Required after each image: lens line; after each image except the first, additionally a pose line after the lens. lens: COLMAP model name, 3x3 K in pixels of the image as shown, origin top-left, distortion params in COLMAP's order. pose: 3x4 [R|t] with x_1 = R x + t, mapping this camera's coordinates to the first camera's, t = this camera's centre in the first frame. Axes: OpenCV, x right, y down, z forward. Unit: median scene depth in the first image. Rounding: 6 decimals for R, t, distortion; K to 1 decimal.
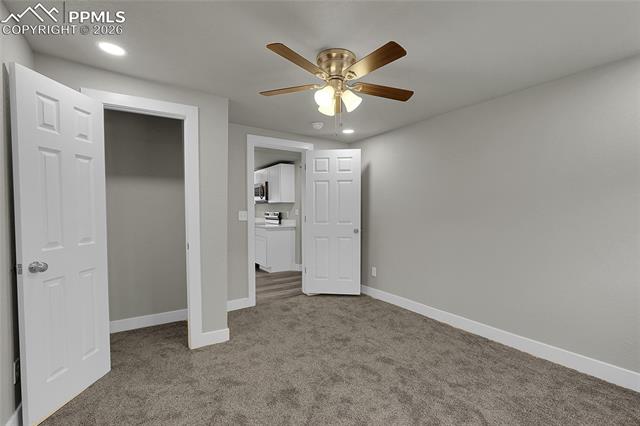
lens RADIAL K [[292.6, 0, 321.8], [0, 292.6, 217.5], [0, 0, 1]] dist [-0.023862, 0.012248]
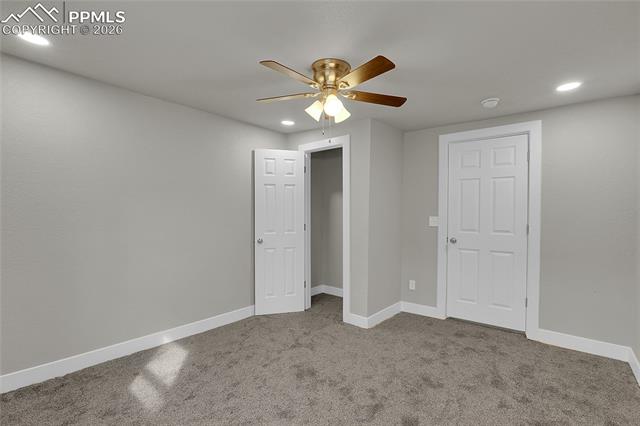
lens RADIAL K [[292.6, 0, 321.8], [0, 292.6, 217.5], [0, 0, 1]] dist [-0.023862, 0.012248]
pose [[0.296061, 0.020282, -0.954954, 0.776307], [-0.031797, 0.999430, 0.011369, -0.026031], [0.954640, 0.026999, 0.296537, 0.514536]]
